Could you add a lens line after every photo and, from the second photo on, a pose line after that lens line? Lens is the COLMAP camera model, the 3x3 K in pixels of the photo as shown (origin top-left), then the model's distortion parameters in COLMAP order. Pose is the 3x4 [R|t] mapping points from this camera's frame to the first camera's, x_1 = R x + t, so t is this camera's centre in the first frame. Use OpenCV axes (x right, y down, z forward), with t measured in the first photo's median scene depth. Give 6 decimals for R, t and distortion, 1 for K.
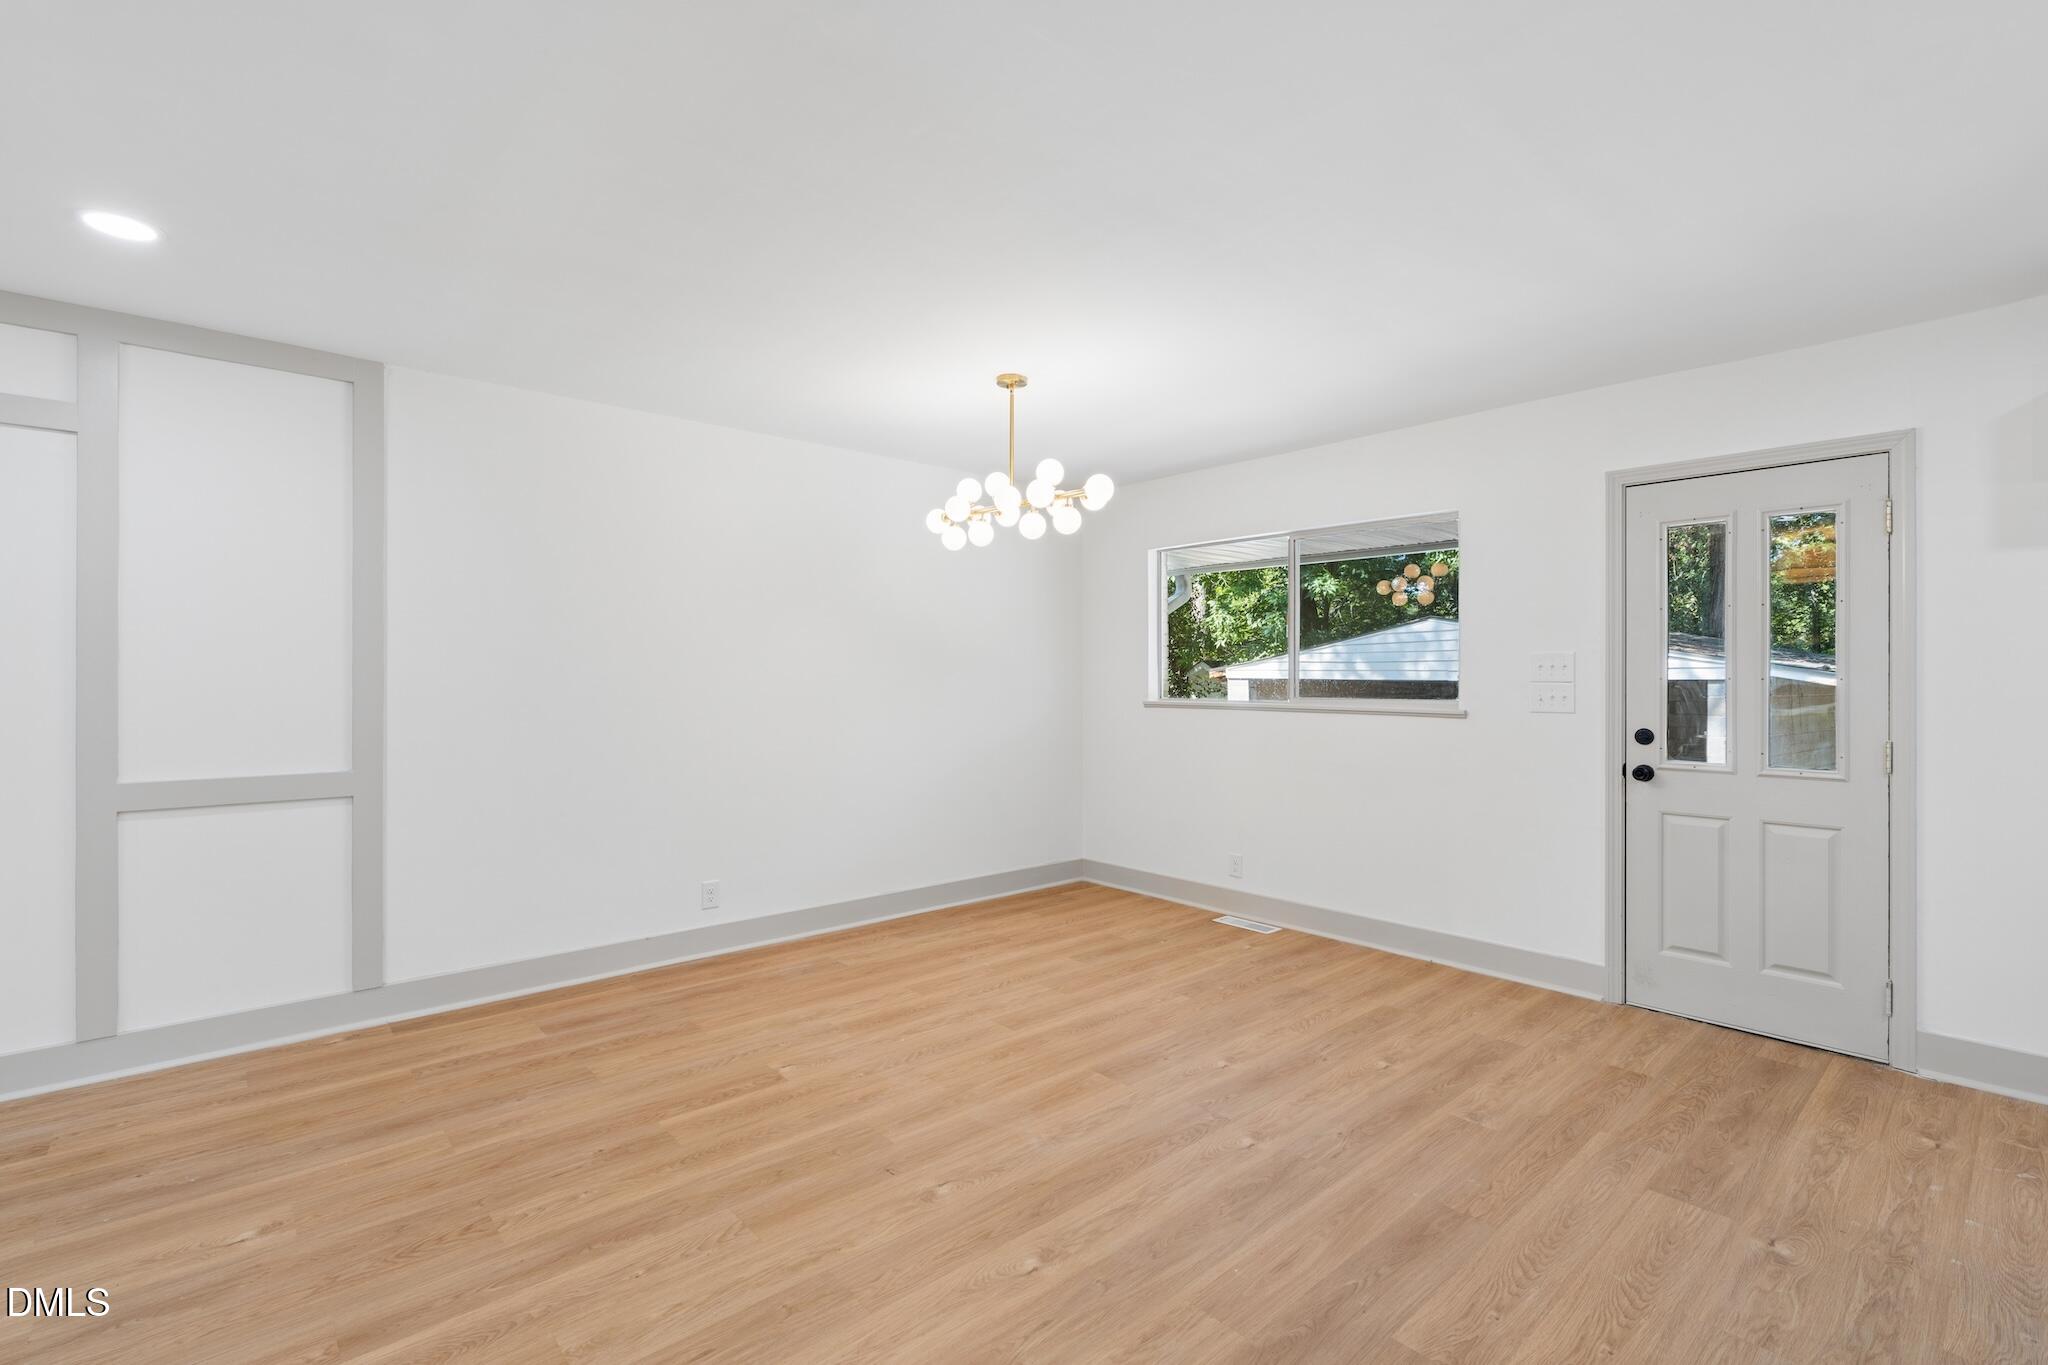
lens RADIAL K [[918.5, 0, 1011.2], [0, 918.5, 687.1], [0, 0, 1]] dist [-0.001284, 0.000105]
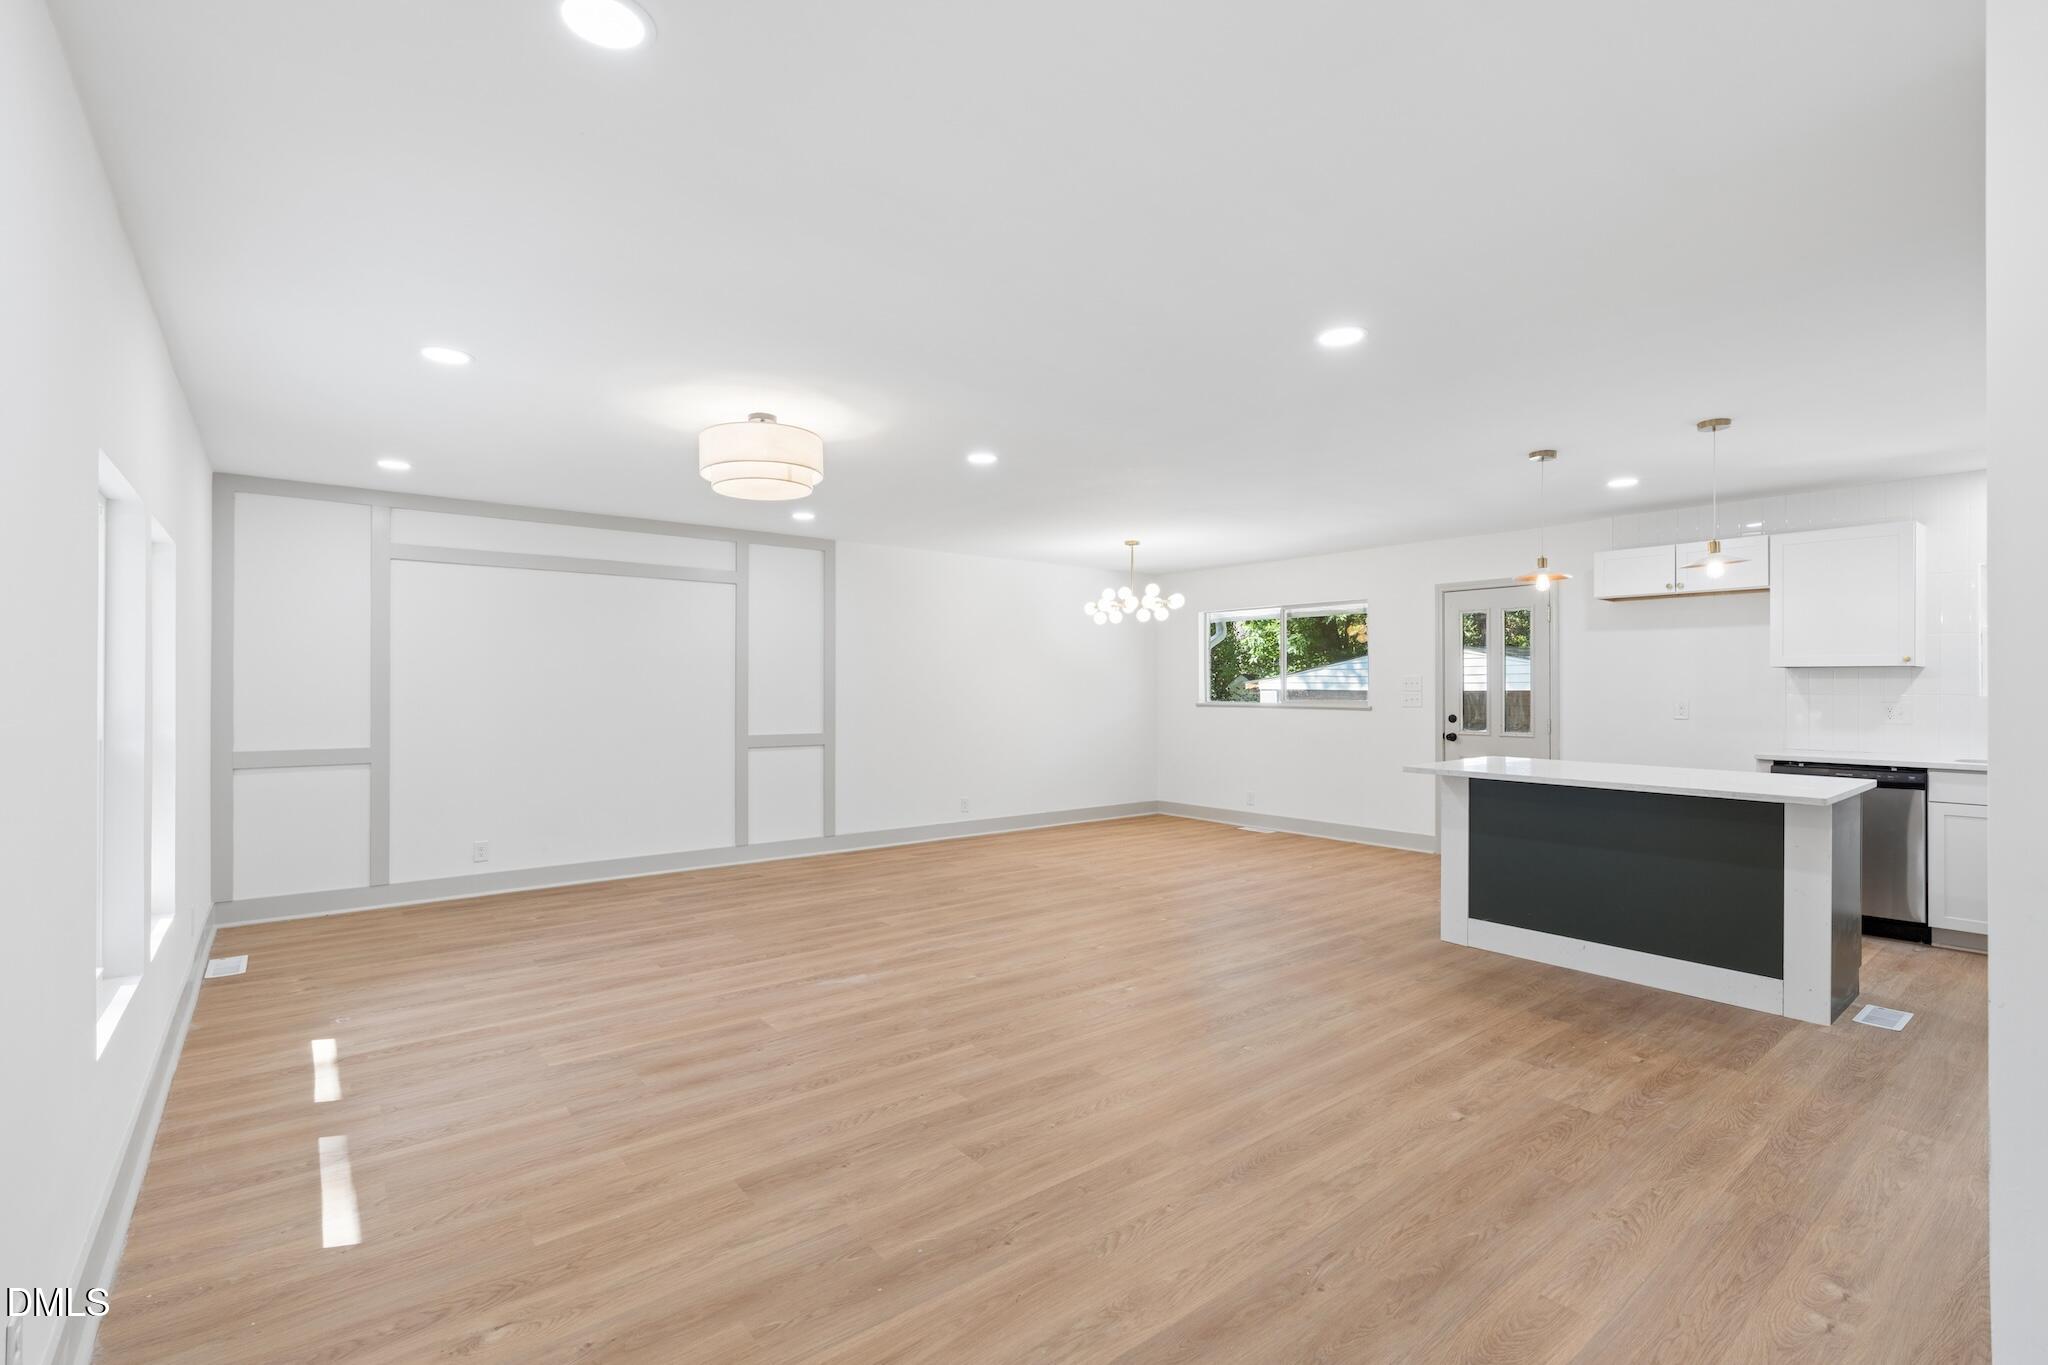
lens RADIAL K [[918.5, 0, 1011.2], [0, 918.5, 687.1], [0, 0, 1]] dist [-0.001284, 0.000105]
pose [[0.998921, -0.001117, -0.046427, -0.161047], [0.000563, 0.999928, -0.011947, 0.008648], [0.046437, 0.011908, 0.998850, -0.966513]]
